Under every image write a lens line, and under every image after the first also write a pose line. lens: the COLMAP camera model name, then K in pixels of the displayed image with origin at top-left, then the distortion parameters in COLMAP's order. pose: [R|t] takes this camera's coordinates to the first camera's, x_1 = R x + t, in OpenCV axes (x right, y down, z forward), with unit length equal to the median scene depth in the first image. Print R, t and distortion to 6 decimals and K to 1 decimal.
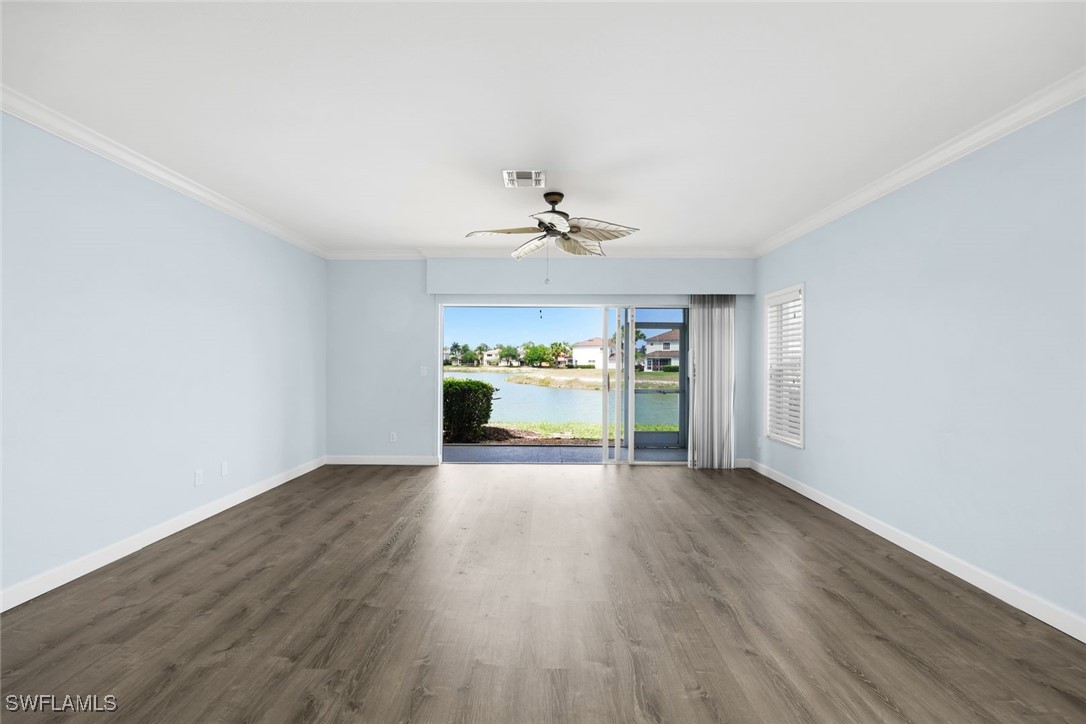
lens RADIAL K [[434.2, 0, 540.3], [0, 434.2, 363.3], [0, 0, 1]] dist [-0.001126, -0.000177]
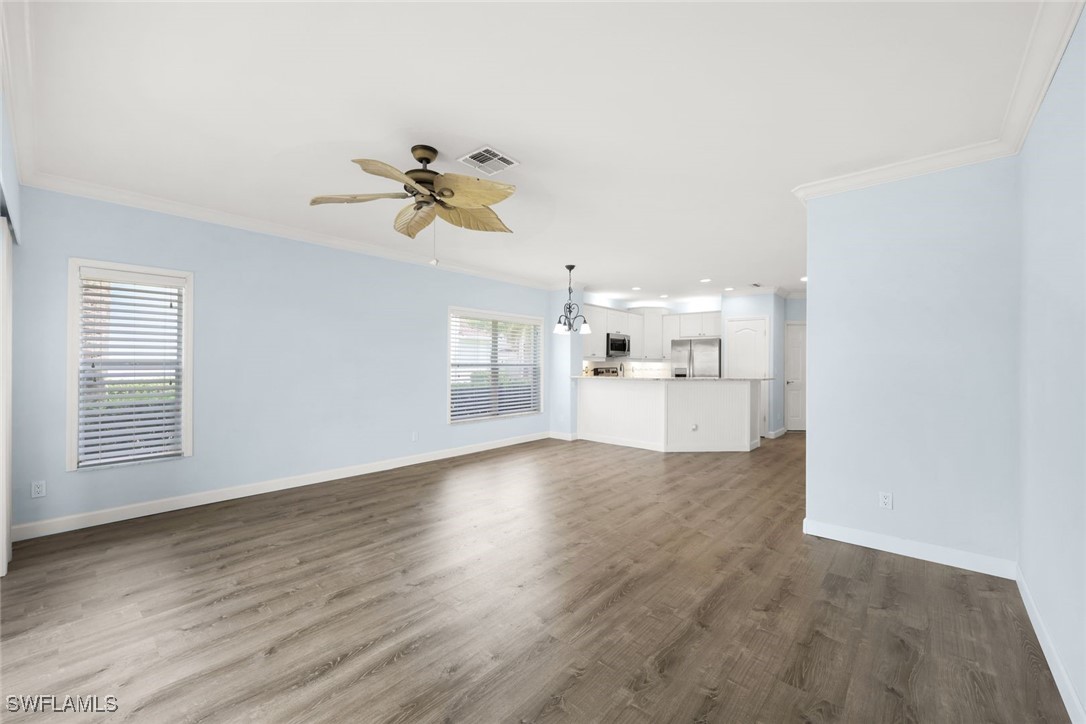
lens RADIAL K [[428.2, 0, 543.0], [0, 428.2, 362.0], [0, 0, 1]] dist [0.001583, -0.000001]
pose [[-0.760734, -0.005321, 0.649042, -0.255377], [-0.006670, 0.999978, 0.000381, -0.001881], [-0.649030, -0.004039, -0.760752, 0.577880]]
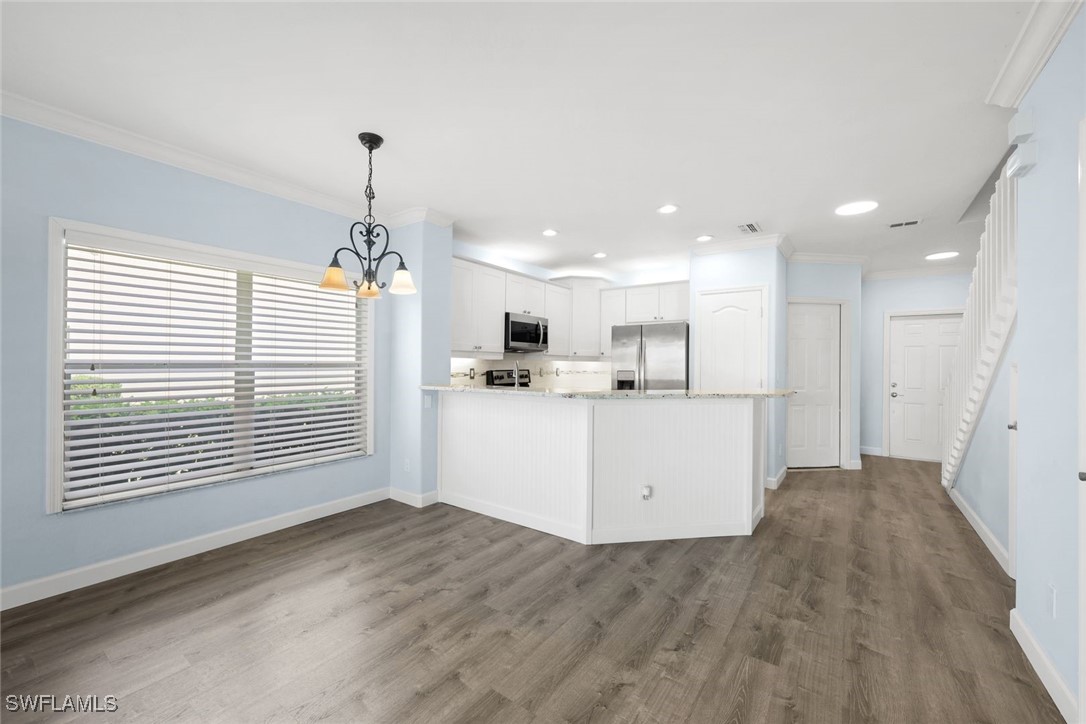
lens RADIAL K [[434.2, 0, 540.3], [0, 434.2, 363.3], [0, 0, 1]] dist [-0.001126, -0.000177]
pose [[-0.819889, -0.008592, 0.572458, -0.116426], [-0.008819, 0.999958, 0.002377, -0.000579], [-0.572454, -0.003100, -0.819931, 0.214381]]
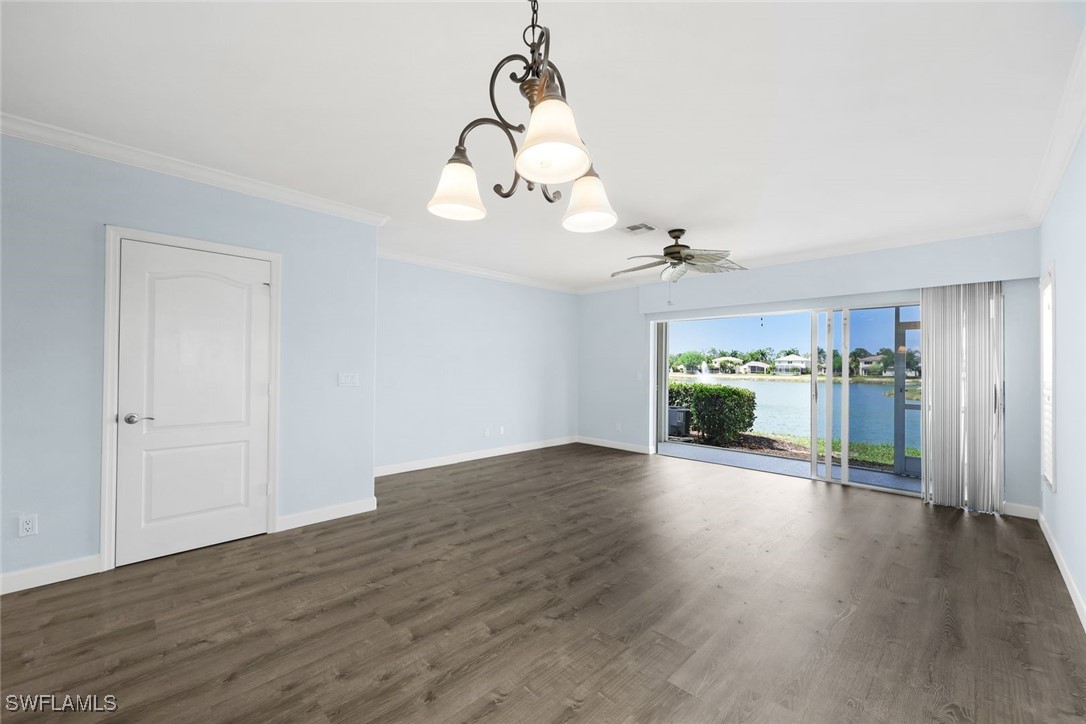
lens RADIAL K [[435.9, 0, 543.0], [0, 435.9, 362.0], [0, 0, 1]] dist [-0.000628, 0.000030]
pose [[0.719140, -0.006045, -0.694838, 0.241654], [-0.008857, 0.999801, -0.017865, 0.001266], [0.694808, 0.019002, 0.718944, -0.051583]]
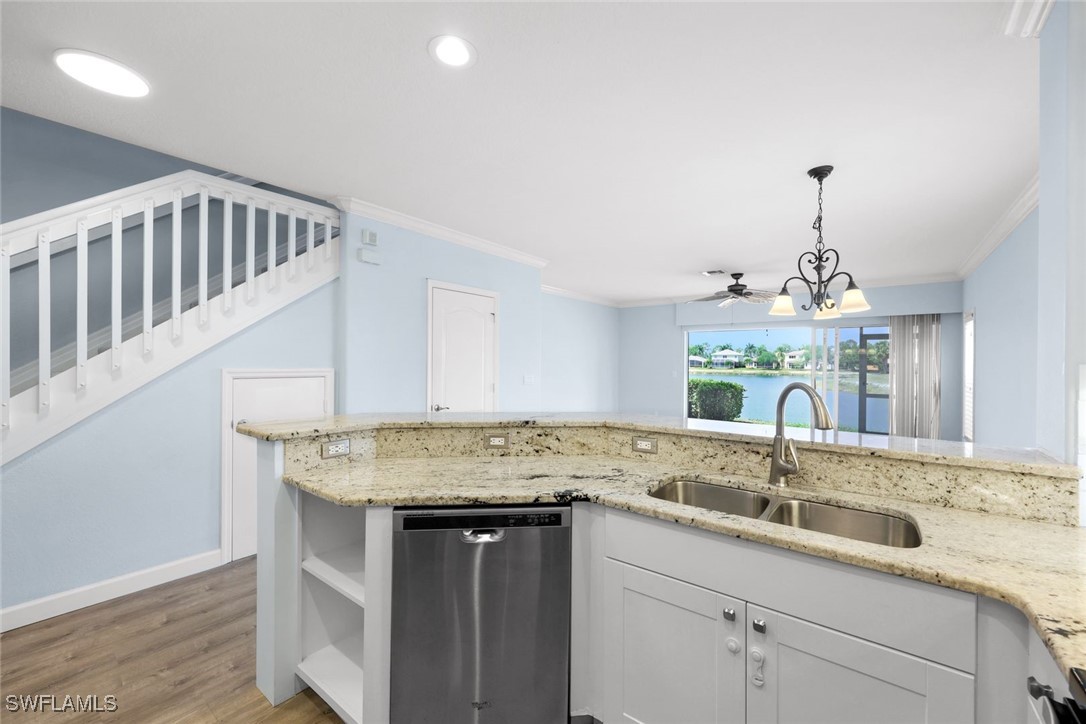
lens RADIAL K [[434.2, 0, 540.3], [0, 434.2, 363.3], [0, 0, 1]] dist [-0.001126, -0.000177]
pose [[0.796912, 0.003928, -0.604083, 0.180171], [-0.006554, 0.999976, -0.002143, -0.009170], [0.604060, 0.005667, 0.796919, -0.340799]]
